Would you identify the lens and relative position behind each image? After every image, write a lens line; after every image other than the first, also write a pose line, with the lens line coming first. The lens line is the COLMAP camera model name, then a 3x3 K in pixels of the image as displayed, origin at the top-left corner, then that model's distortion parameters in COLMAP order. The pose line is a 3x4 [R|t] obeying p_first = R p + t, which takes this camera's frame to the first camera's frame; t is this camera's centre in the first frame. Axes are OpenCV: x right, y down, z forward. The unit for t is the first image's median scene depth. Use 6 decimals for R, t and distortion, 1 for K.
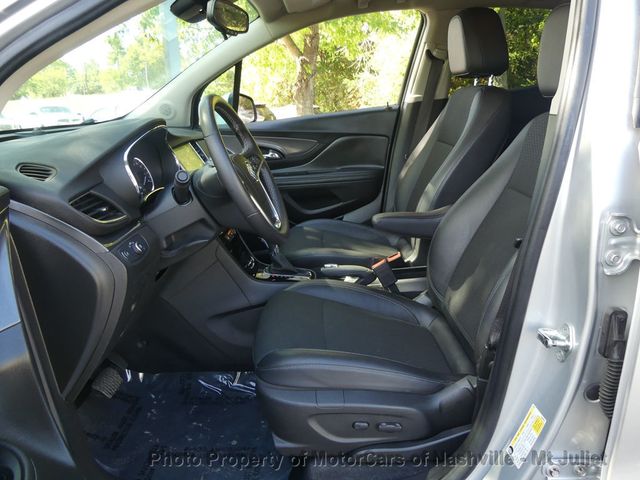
lens RADIAL K [[486.7, 0, 322.2], [0, 486.7, 232.2], [0, 0, 1]] dist [-0.001428, -0.000120]
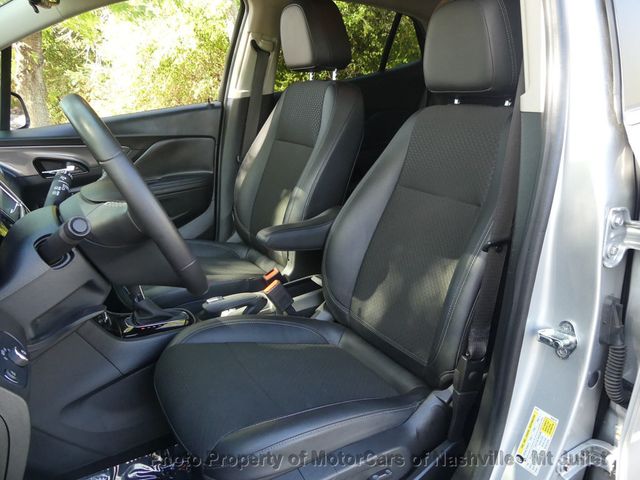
lens RADIAL K [[486.7, 0, 322.2], [0, 486.7, 232.2], [0, 0, 1]] dist [-0.001428, -0.000120]
pose [[0.863933, -0.146058, 0.481961, -0.190724], [0.139584, 0.988972, 0.049498, -0.055149], [-0.483876, 0.024511, 0.874793, 0.177318]]
